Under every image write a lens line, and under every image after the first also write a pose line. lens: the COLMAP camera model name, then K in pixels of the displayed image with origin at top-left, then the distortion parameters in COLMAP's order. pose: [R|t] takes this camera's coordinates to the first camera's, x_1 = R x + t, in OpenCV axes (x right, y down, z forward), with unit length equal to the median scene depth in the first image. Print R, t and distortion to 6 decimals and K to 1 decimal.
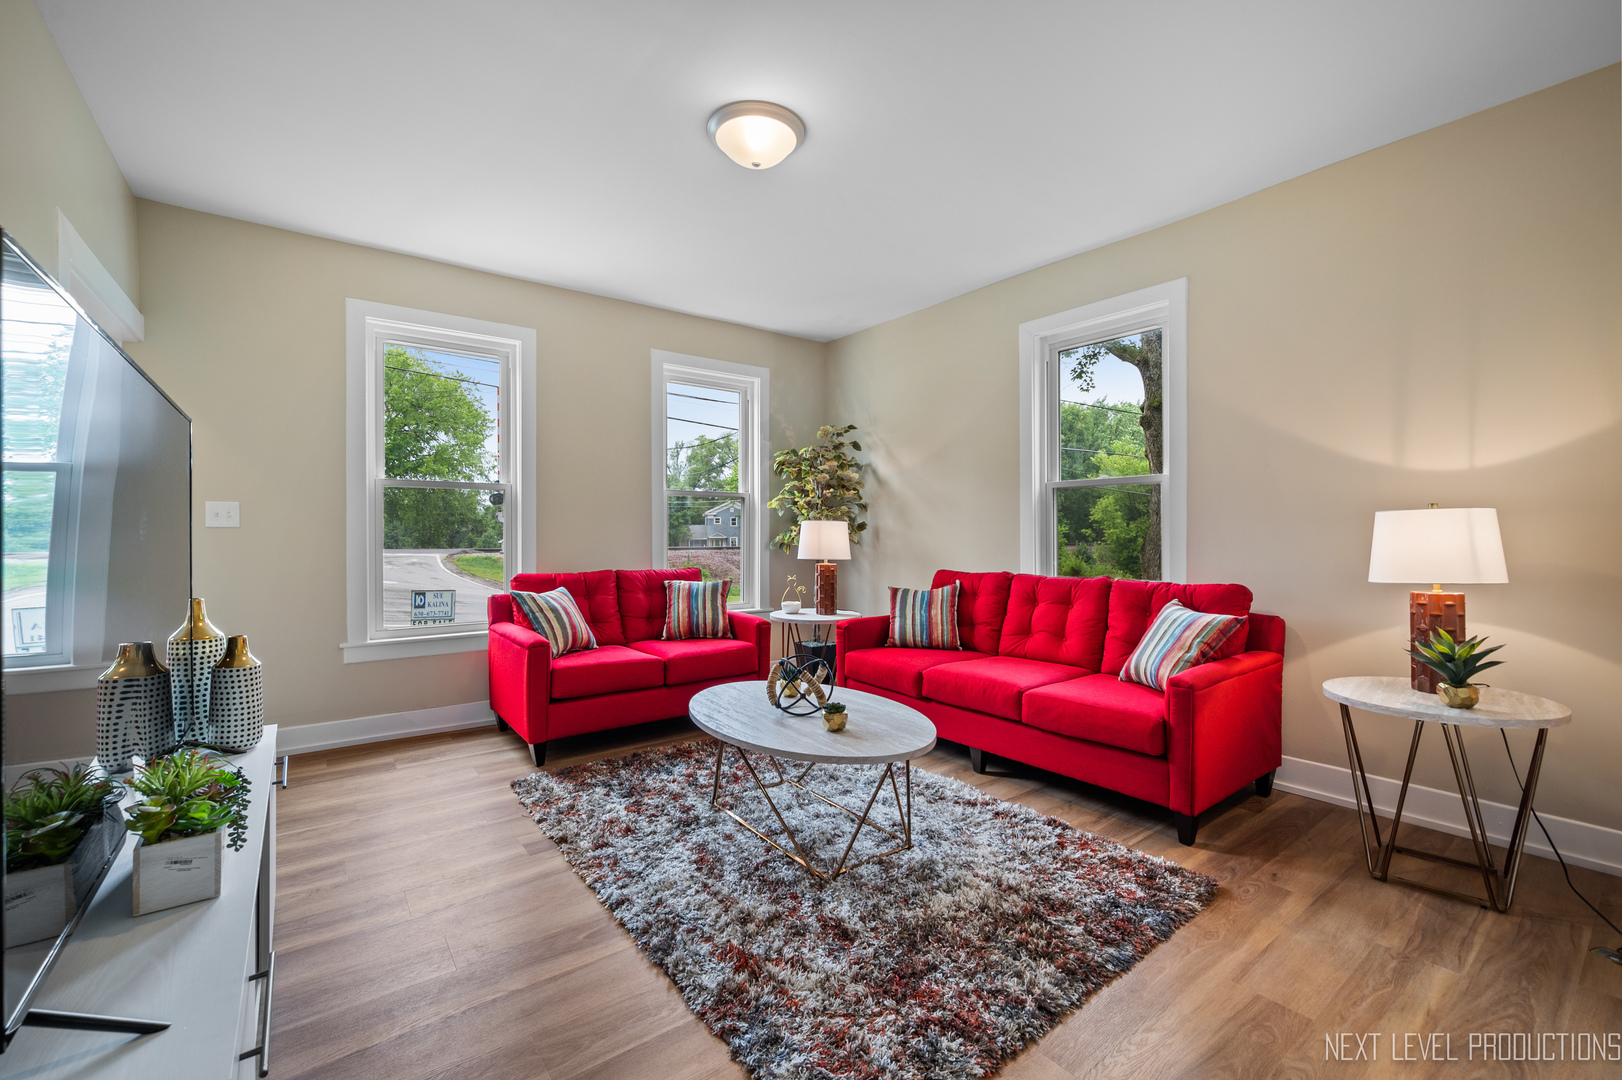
lens RADIAL K [[686.6, 0, 824.2], [0, 686.6, 538.5], [0, 0, 1]] dist [-0.000482, 0.000071]
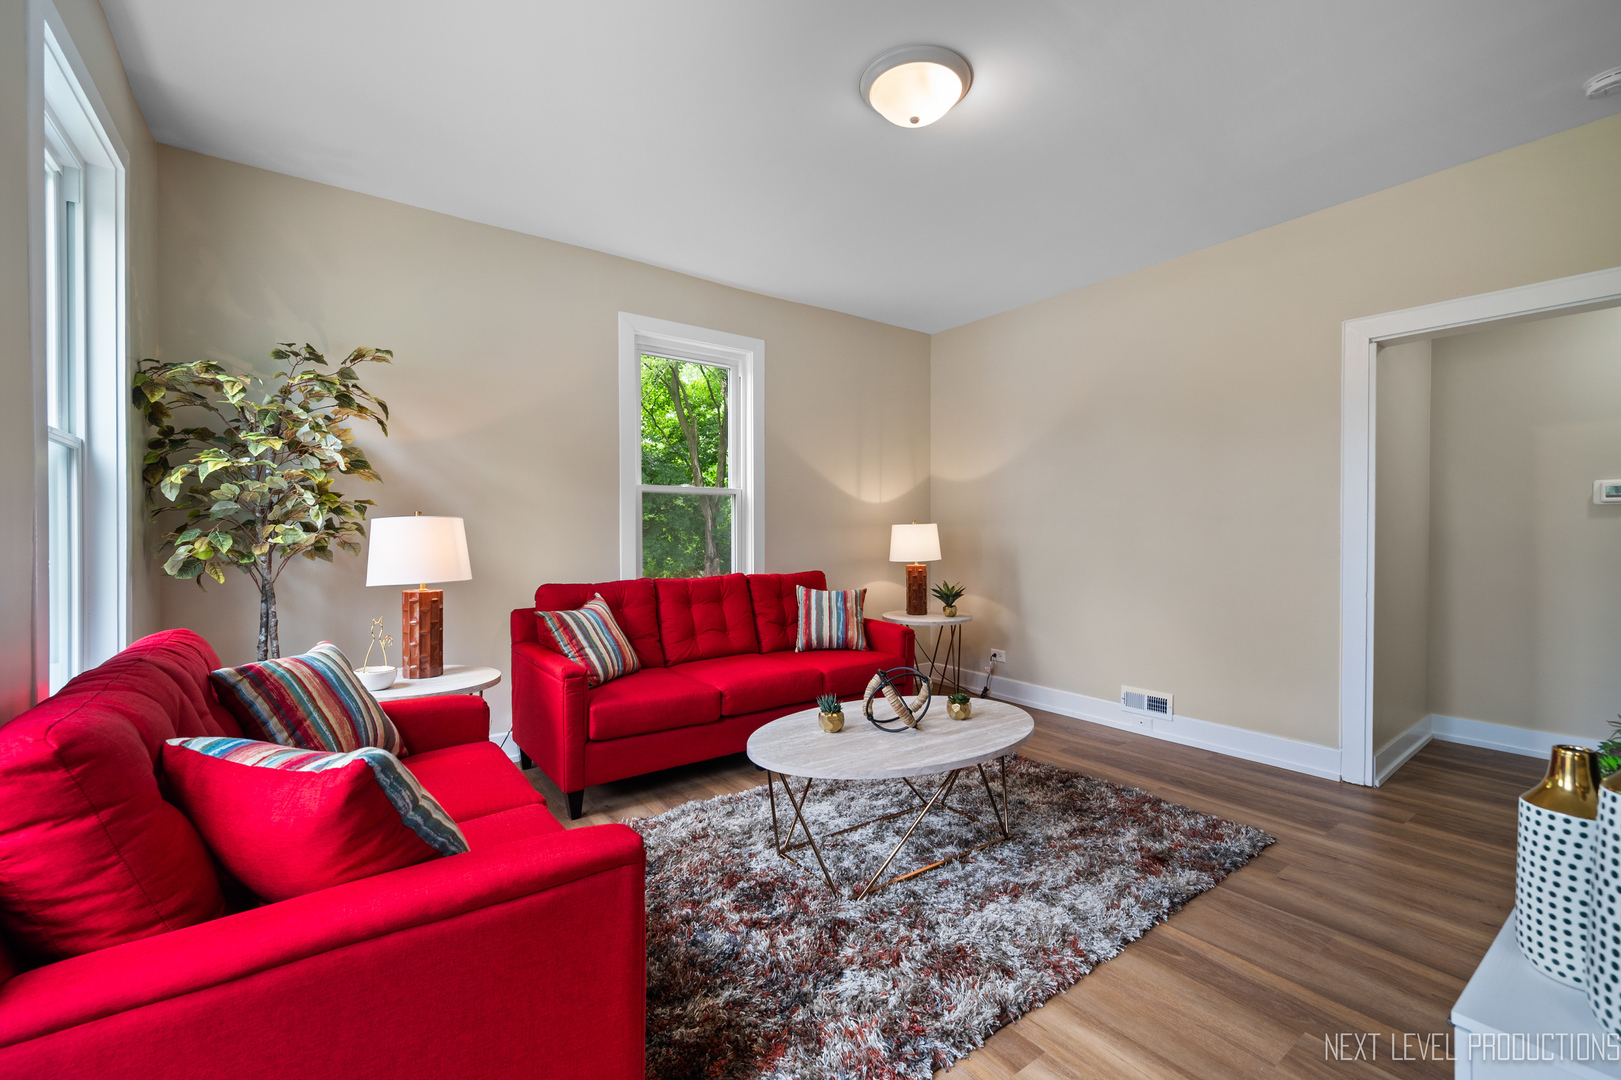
lens RADIAL K [[686.1, 0, 823.7], [0, 686.1, 538.5], [0, 0, 1]] dist [-0.000482, 0.000071]
pose [[0.007745, -0.001393, 0.999969, -0.885781], [0.014697, 0.999891, 0.001279, -0.005404], [-0.999862, 0.014686, 0.007764, 1.002768]]
